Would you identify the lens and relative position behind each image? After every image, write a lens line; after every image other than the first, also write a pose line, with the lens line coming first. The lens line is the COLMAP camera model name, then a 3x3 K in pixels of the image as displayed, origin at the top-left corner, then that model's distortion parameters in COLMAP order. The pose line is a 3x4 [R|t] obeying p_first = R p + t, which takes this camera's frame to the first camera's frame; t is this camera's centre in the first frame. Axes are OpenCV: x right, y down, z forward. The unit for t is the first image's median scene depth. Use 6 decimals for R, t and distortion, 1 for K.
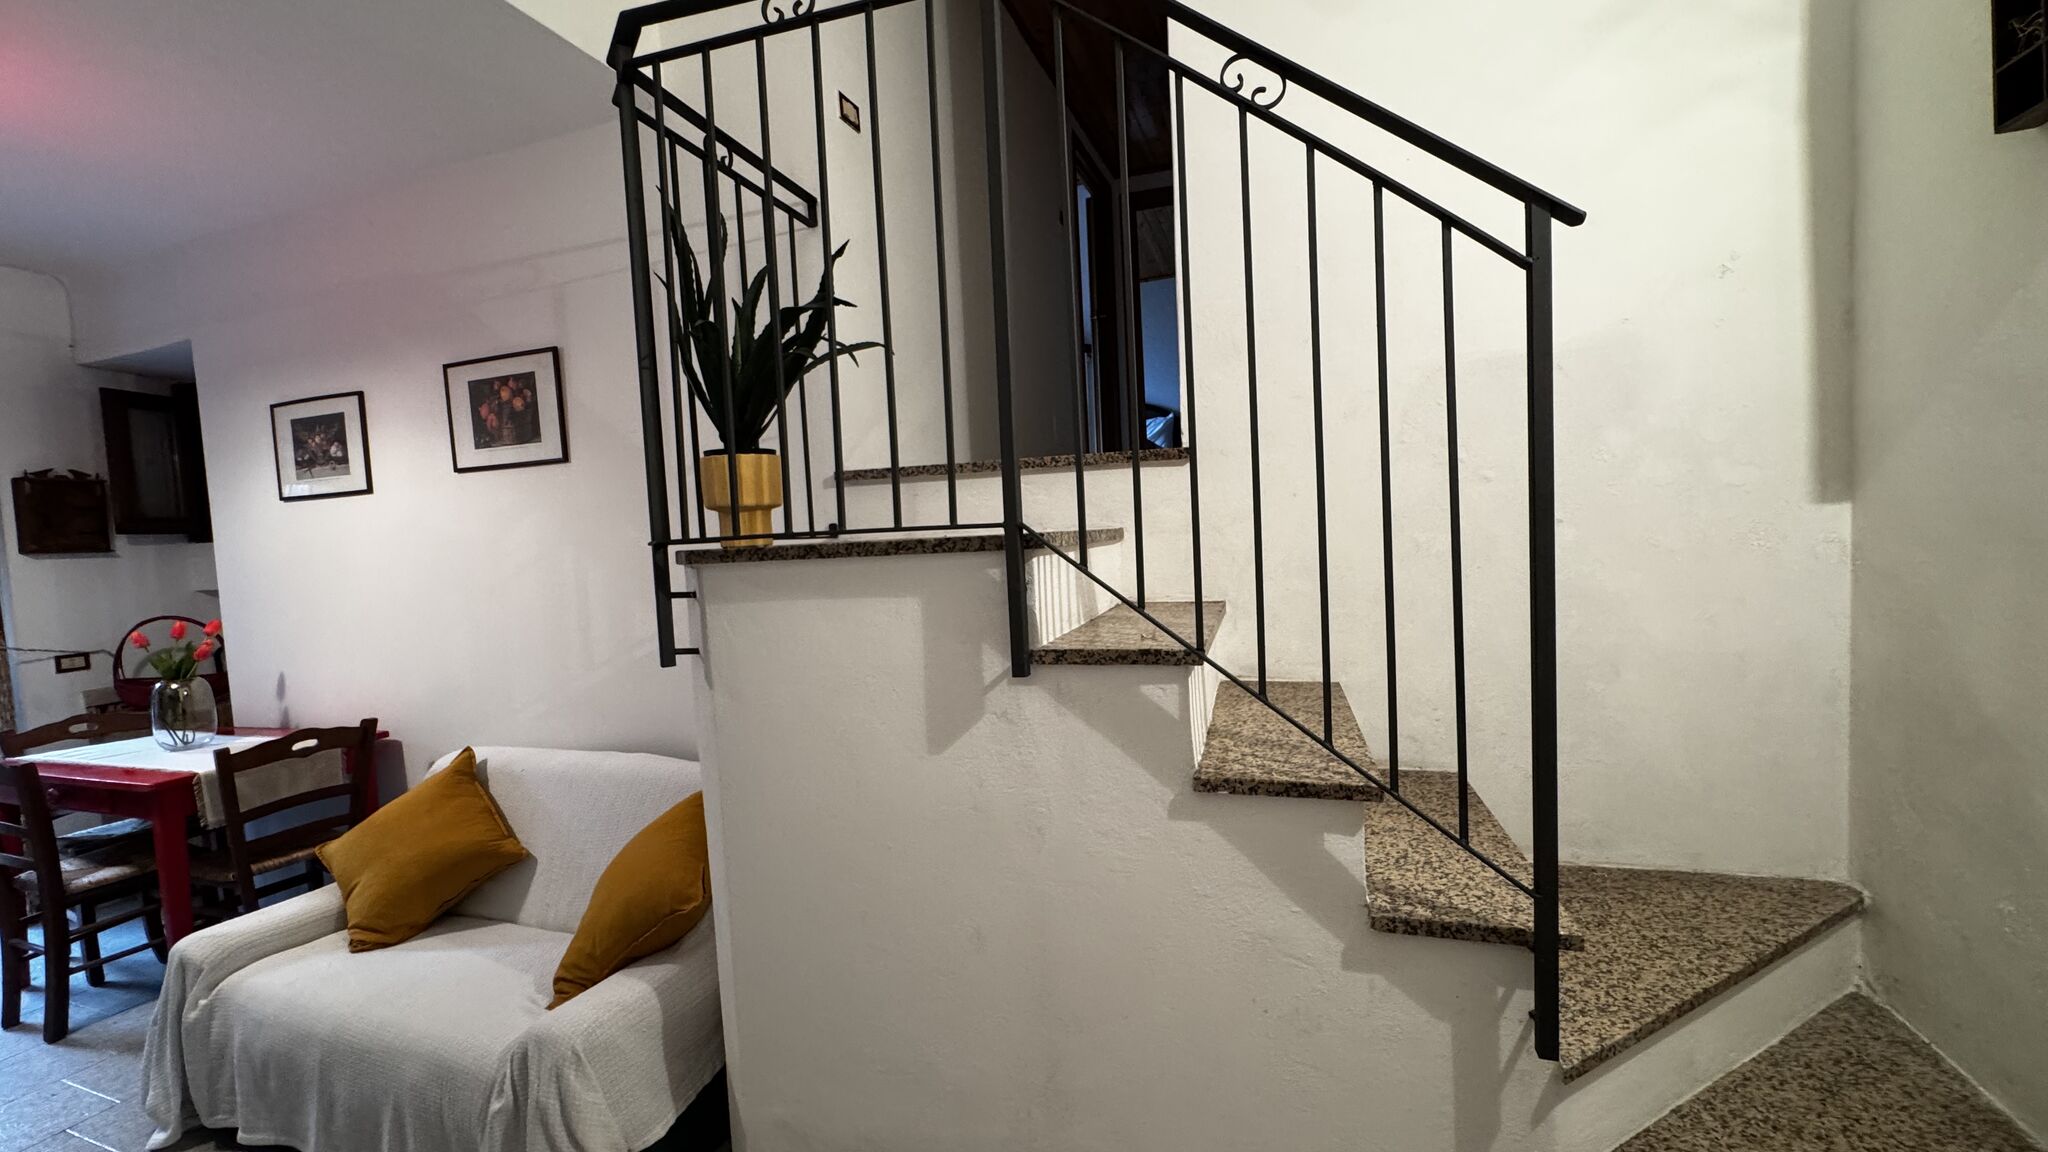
lens RADIAL K [[817.6, 0, 1025.4], [0, 817.6, 577.4], [0, 0, 1]] dist [-0.004307, 0.000130]
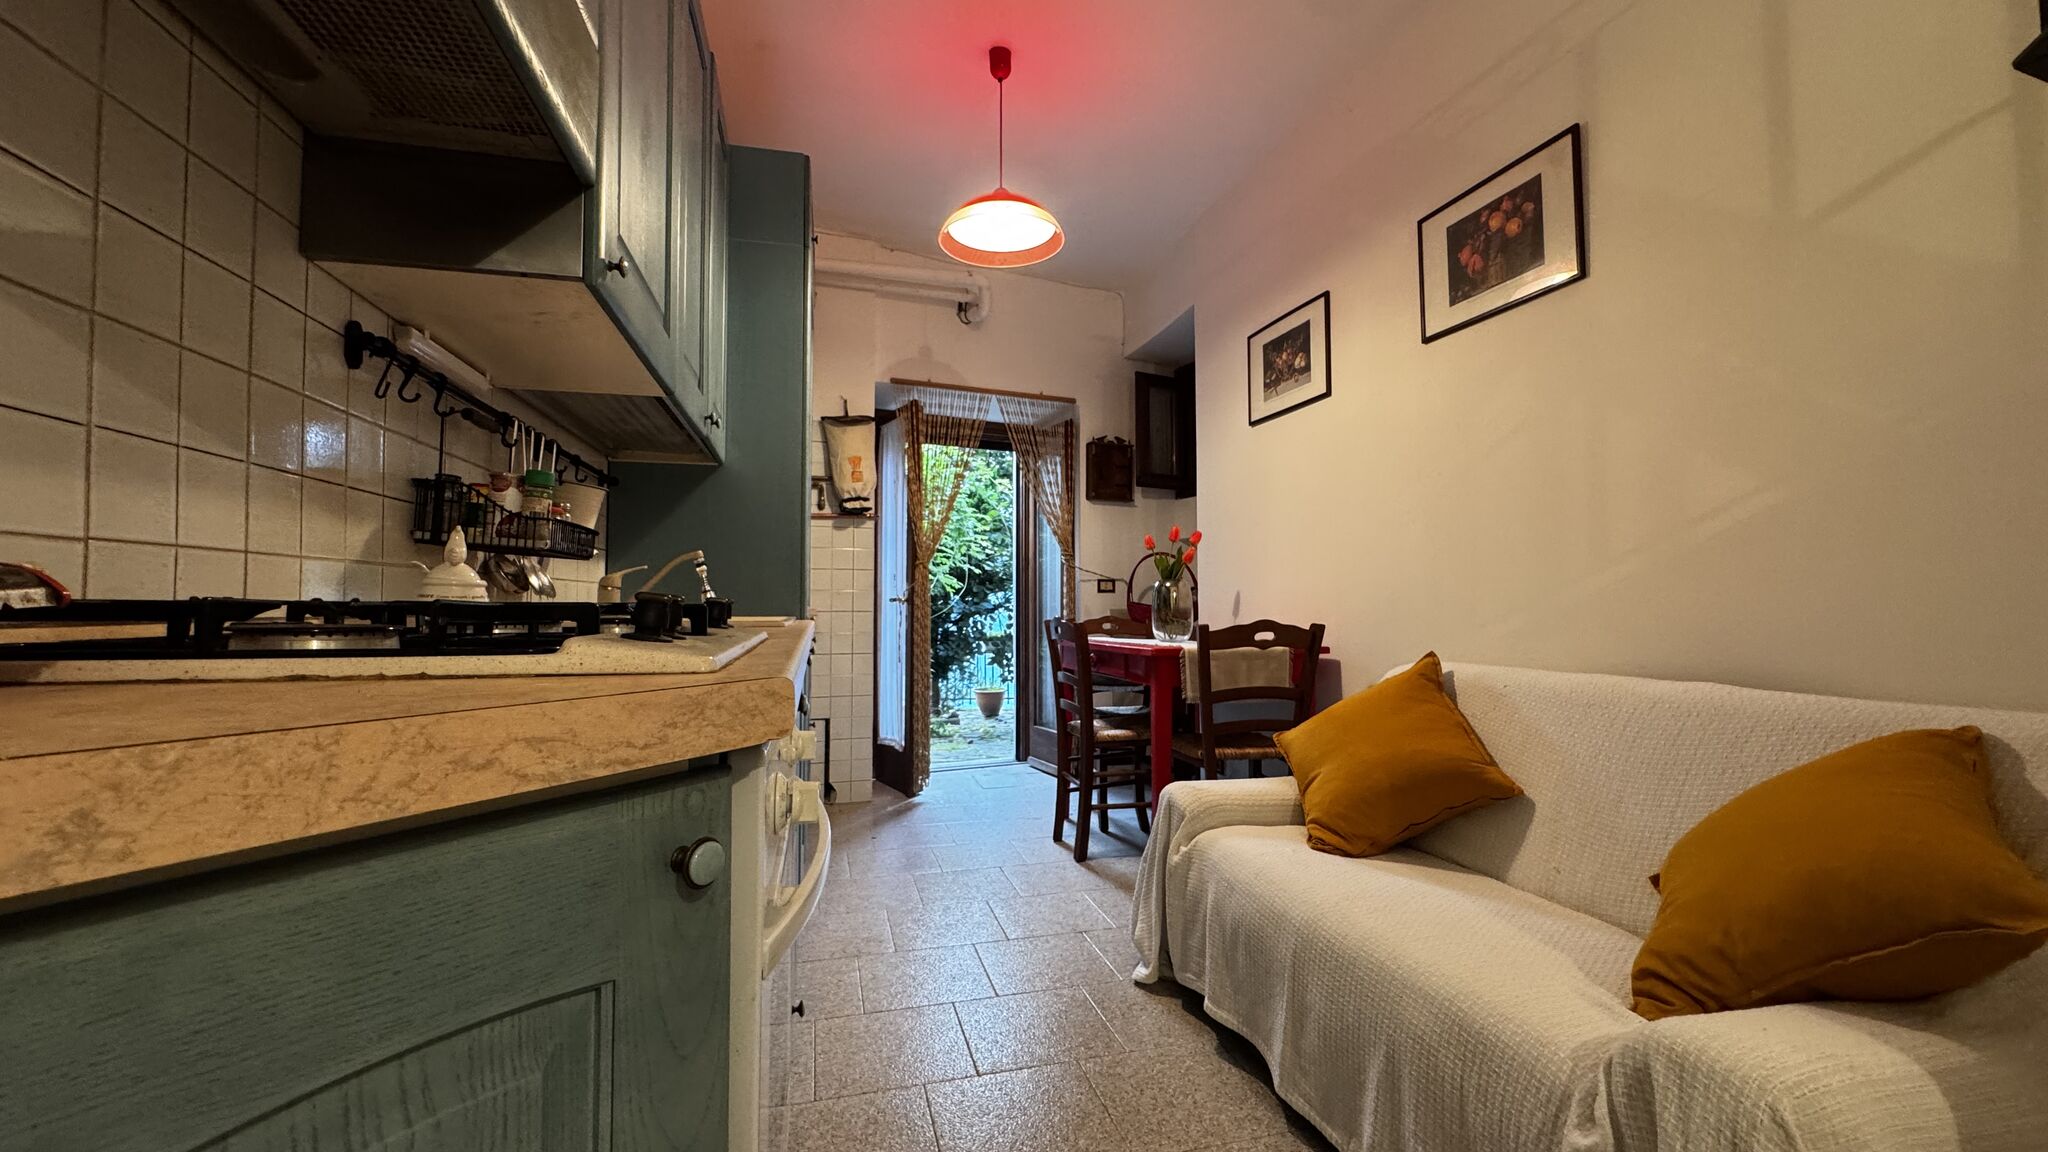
lens RADIAL K [[817.6, 0, 1025.4], [0, 817.6, 577.4], [0, 0, 1]] dist [-0.004307, 0.000130]
pose [[0.576312, 0.019202, -0.817004, -0.249126], [-0.072658, 0.996969, -0.027821, 0.180725], [0.813993, 0.075396, 0.575961, 0.196703]]
